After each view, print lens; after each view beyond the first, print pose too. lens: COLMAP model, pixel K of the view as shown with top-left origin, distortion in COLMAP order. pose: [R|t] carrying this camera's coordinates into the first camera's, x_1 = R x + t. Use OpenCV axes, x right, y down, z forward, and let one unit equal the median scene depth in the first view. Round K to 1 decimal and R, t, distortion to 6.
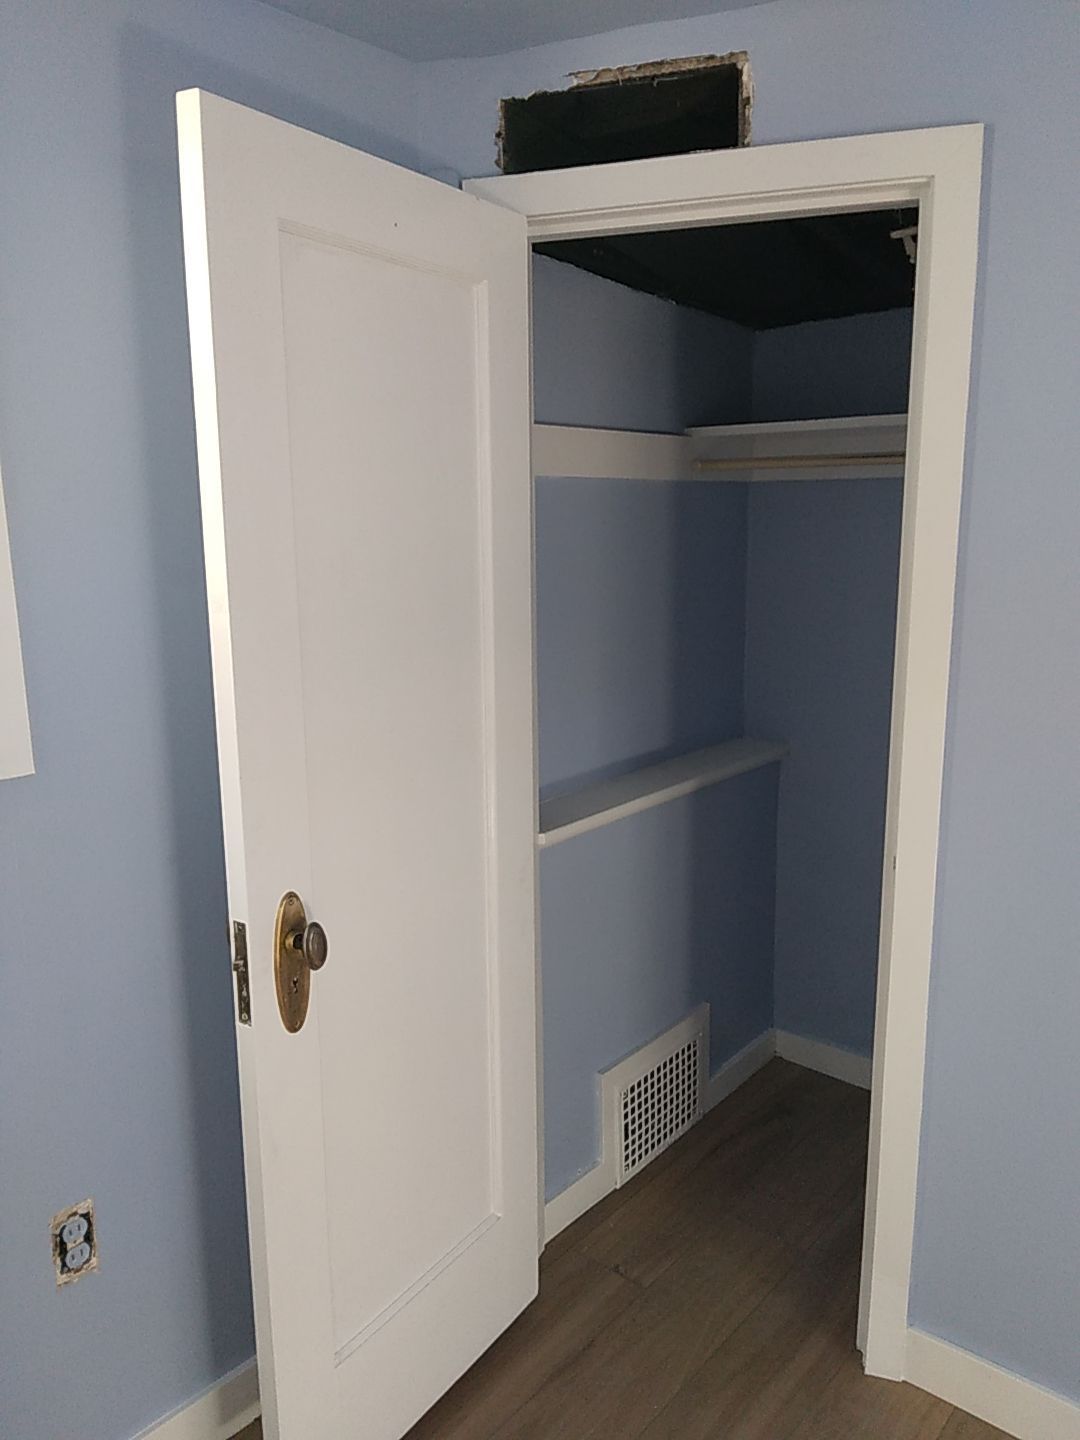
lens RADIAL K [[1099.5, 0, 537.7], [0, 1099.5, 724.9], [0, 0, 1]] dist [0.008737, -0.001950]
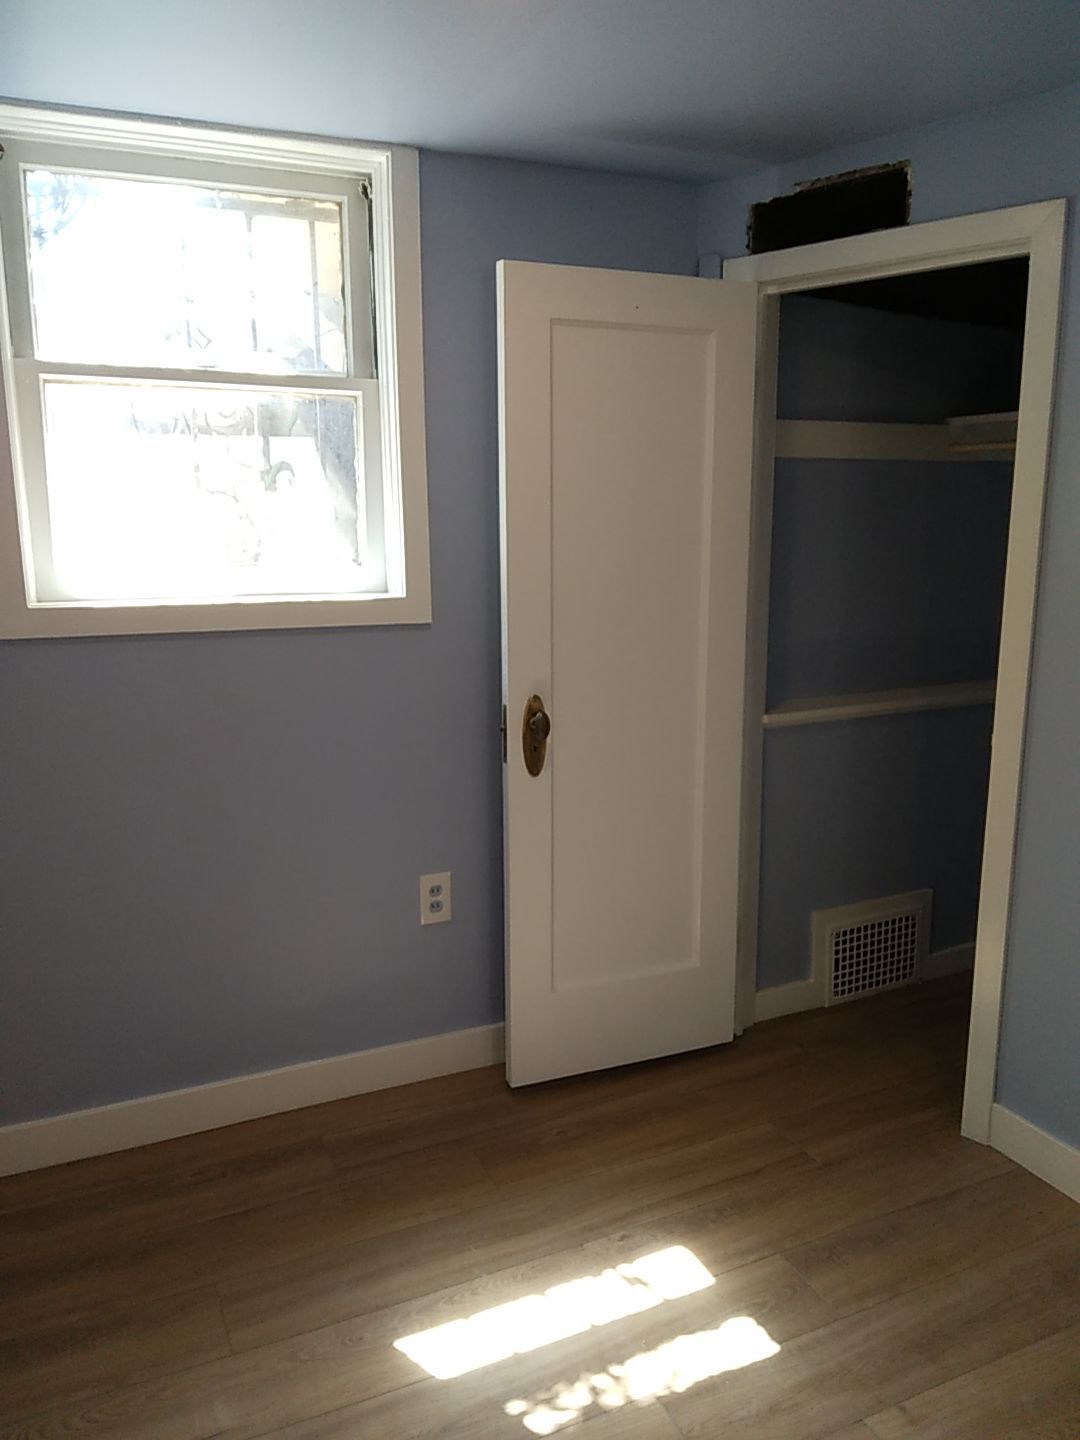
lens RADIAL K [[1099.5, 0, 541.4], [0, 1099.5, 715.8], [0, 0, 1]] dist [0.008737, -0.001950]
pose [[0.891426, 0.106654, -0.440436, 0.443973], [-0.101473, 0.994209, 0.035377, 0.097263], [0.441659, 0.013157, 0.897087, -0.454872]]
